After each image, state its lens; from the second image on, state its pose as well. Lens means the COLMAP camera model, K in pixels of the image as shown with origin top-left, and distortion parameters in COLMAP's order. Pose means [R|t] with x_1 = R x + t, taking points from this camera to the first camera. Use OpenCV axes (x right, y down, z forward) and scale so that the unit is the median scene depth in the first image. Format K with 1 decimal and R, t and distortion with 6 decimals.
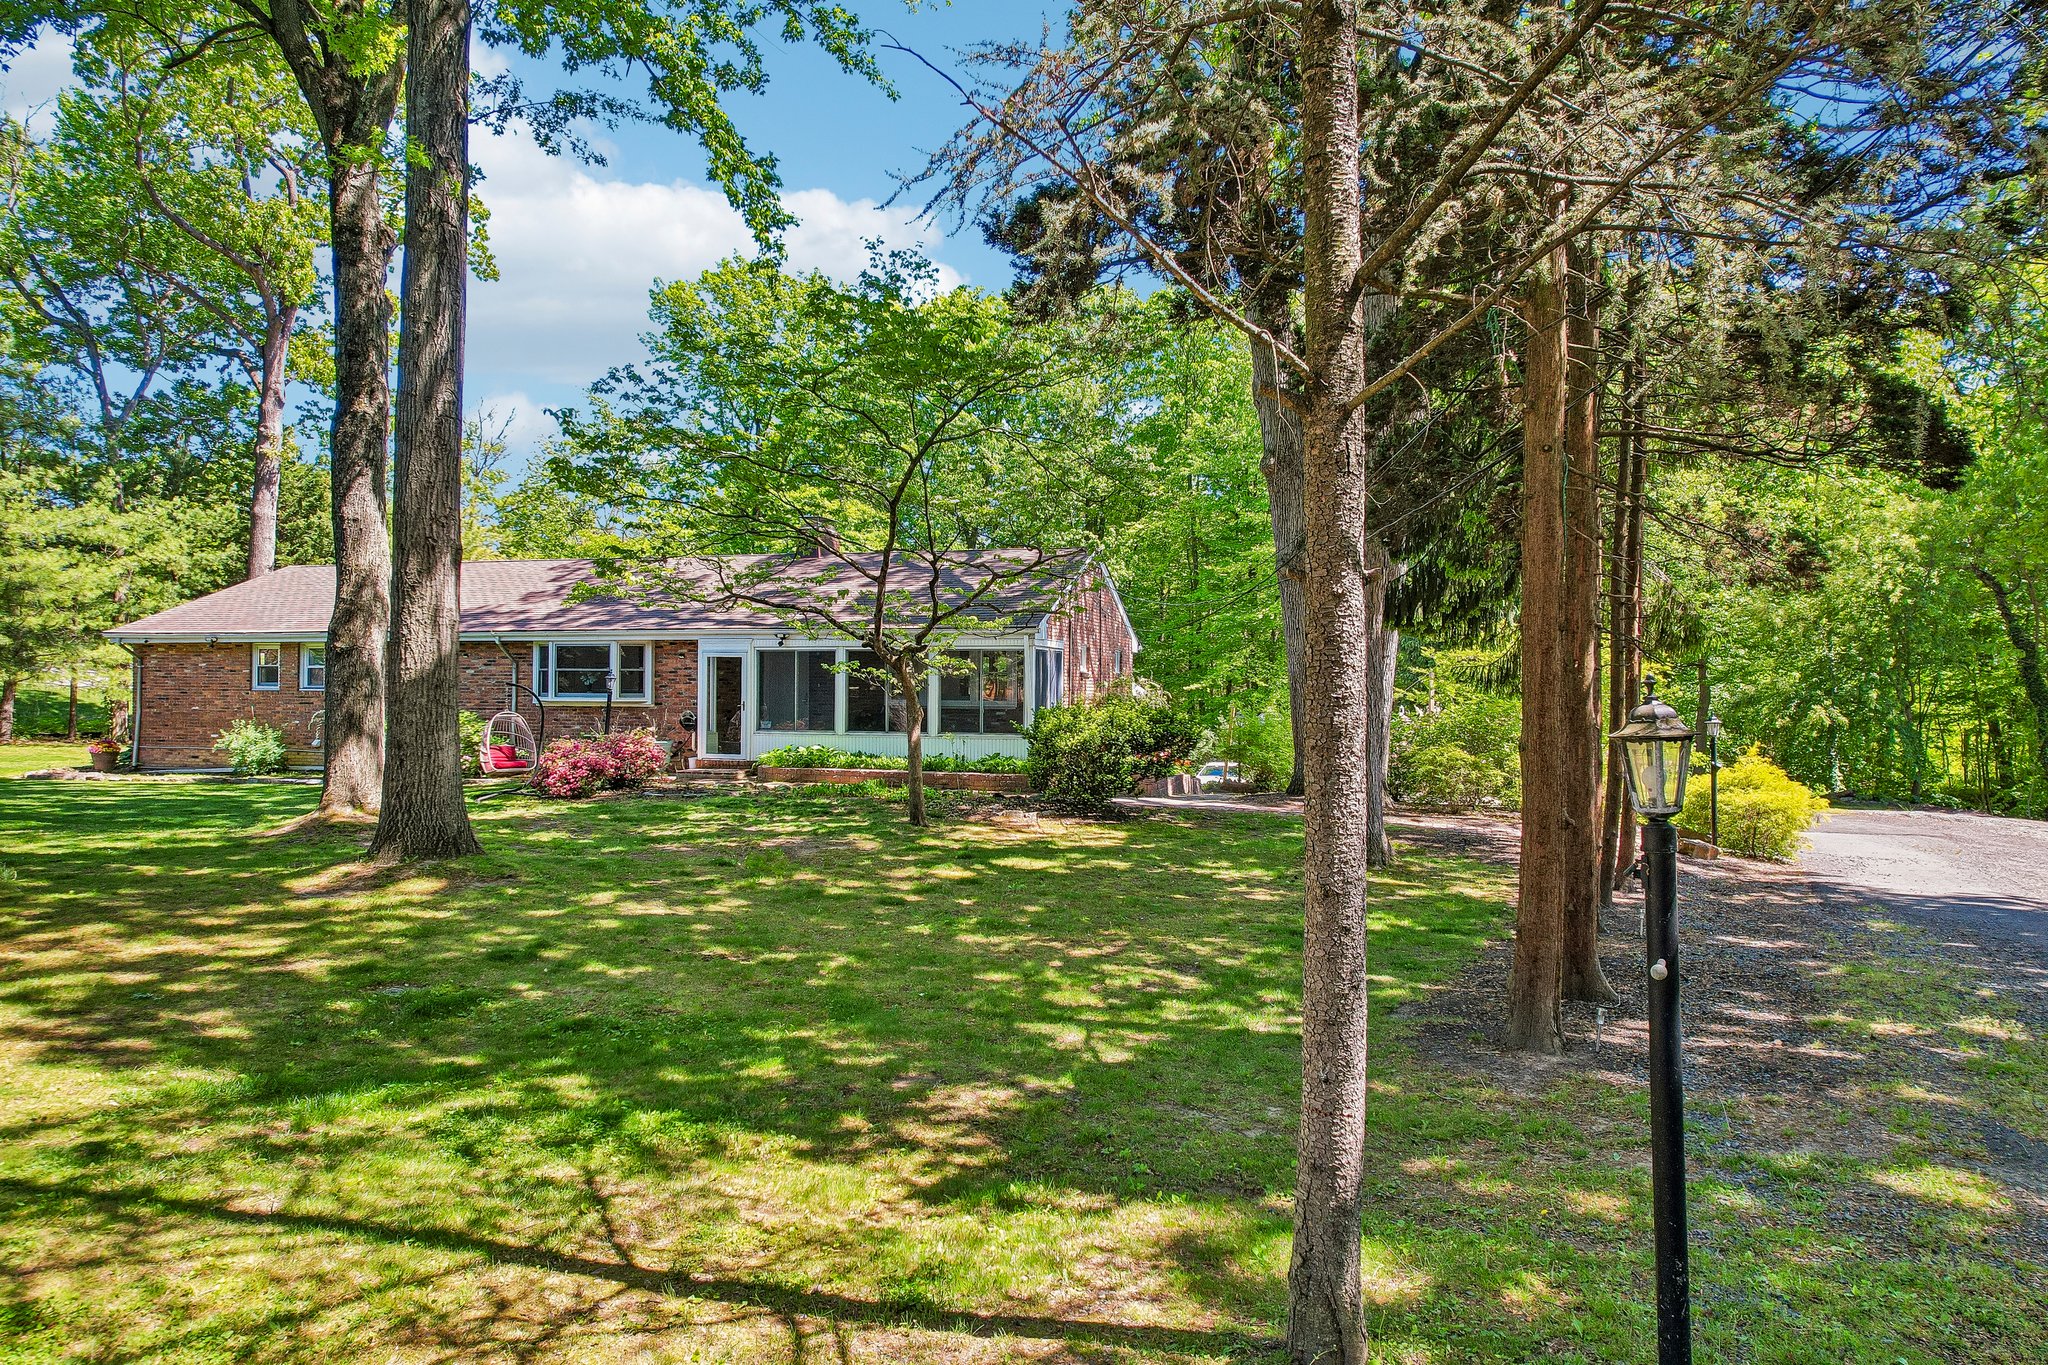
lens RADIAL K [[1345.0, 0, 1029.1], [0, 1345.0, 686.3], [0, 0, 1]] dist [-0.077954, 0.069192]
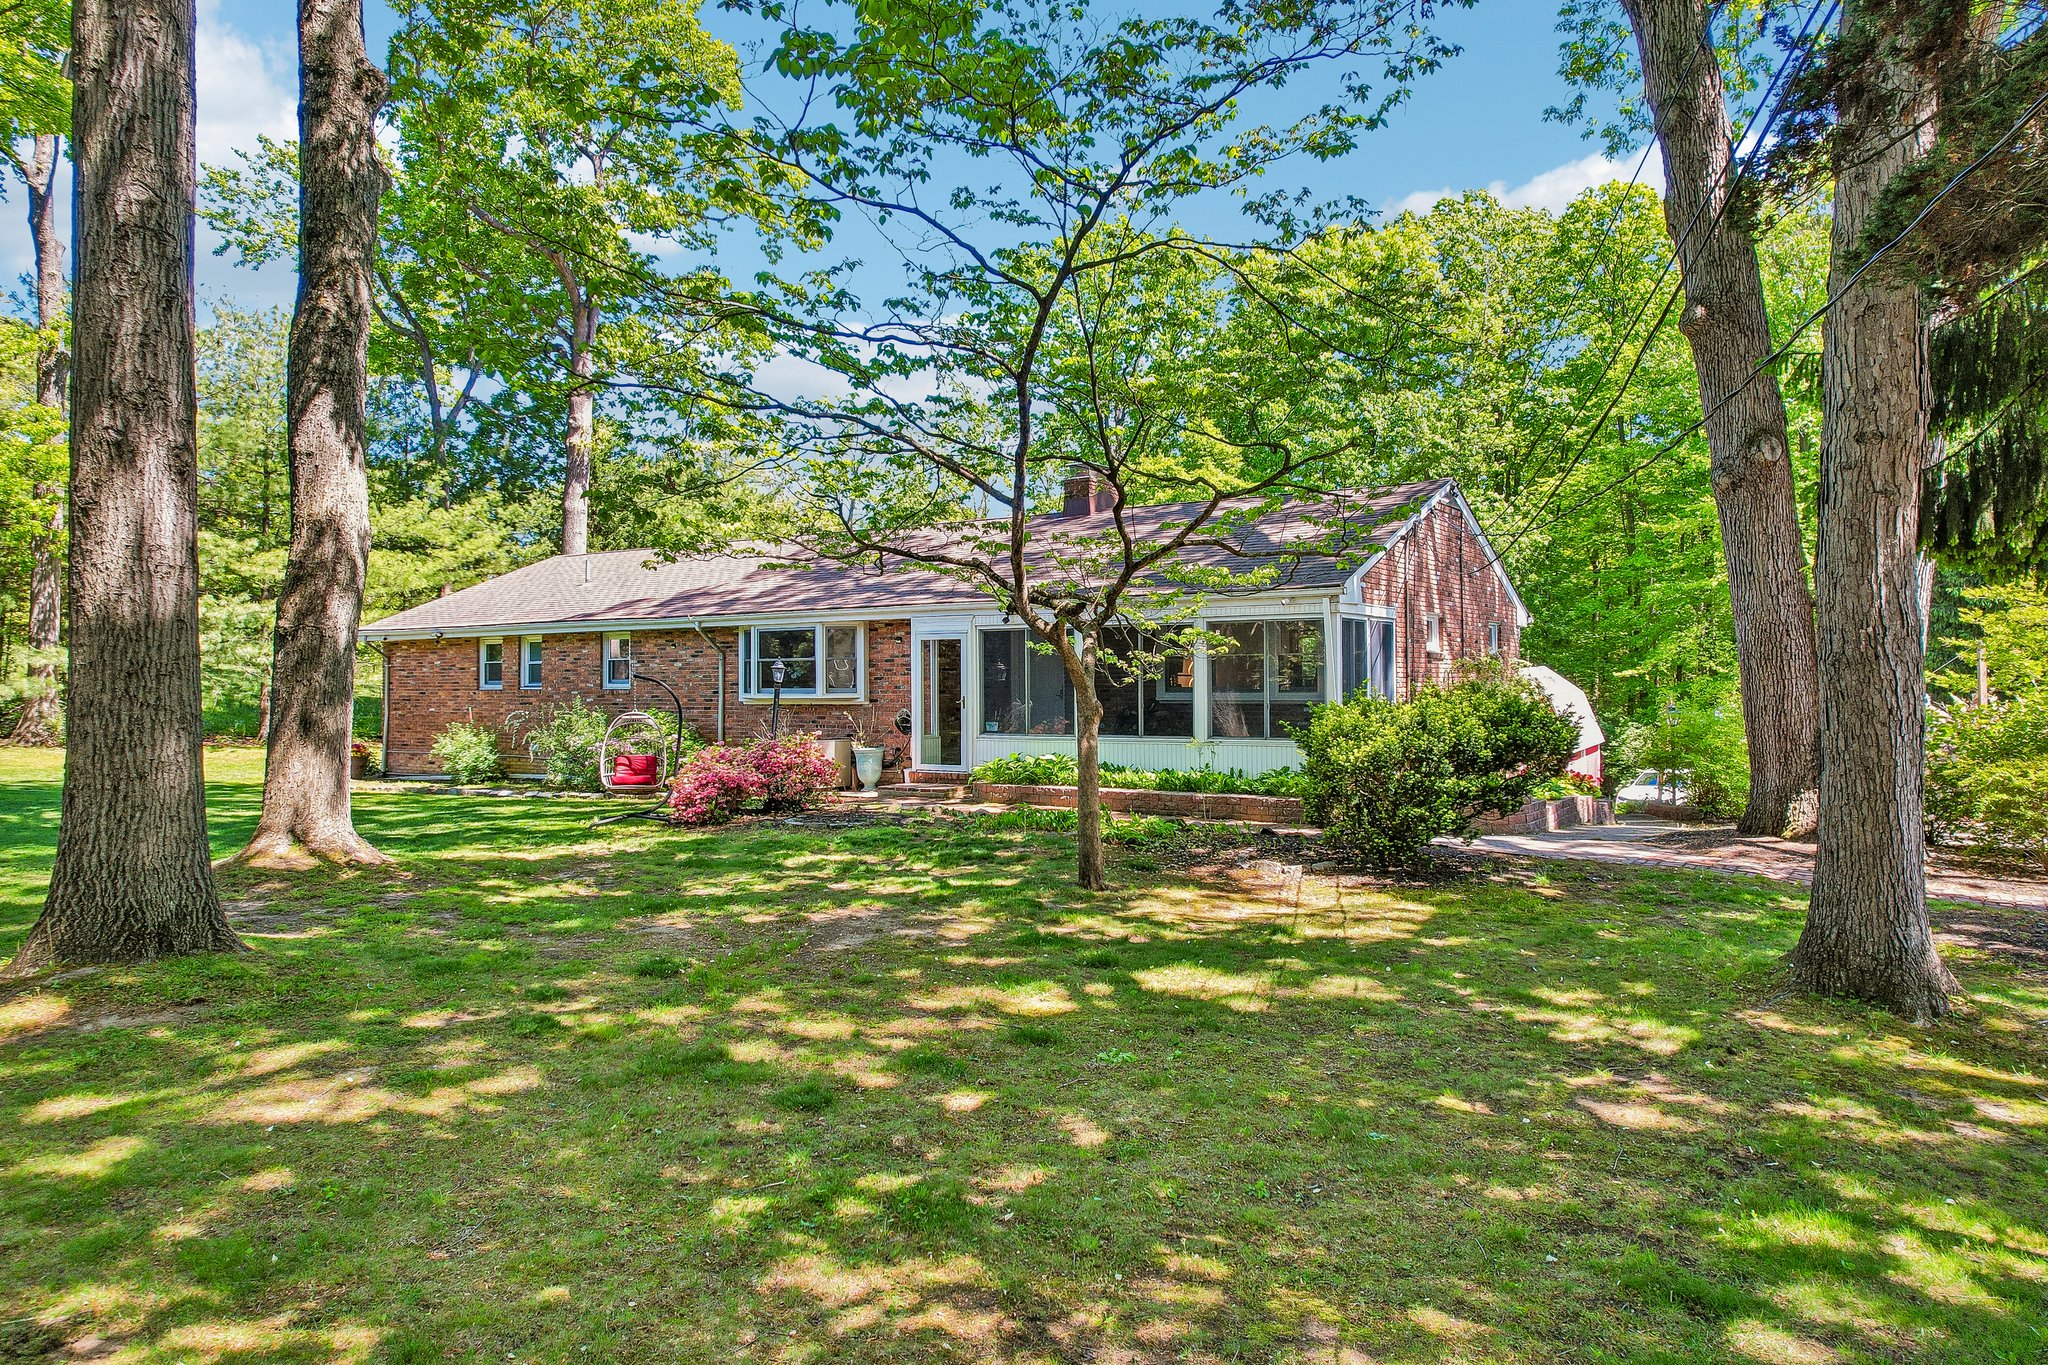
lens RADIAL K [[1369.6, 0, 1019.0], [0, 1369.6, 671.1], [0, 0, 1]] dist [-0.082139, 0.076291]
pose [[0.951009, -0.014573, -0.308819, 0.060130], [0.012305, 0.999881, -0.009291, 0.004353], [0.308918, 0.005036, 0.951075, 0.256557]]
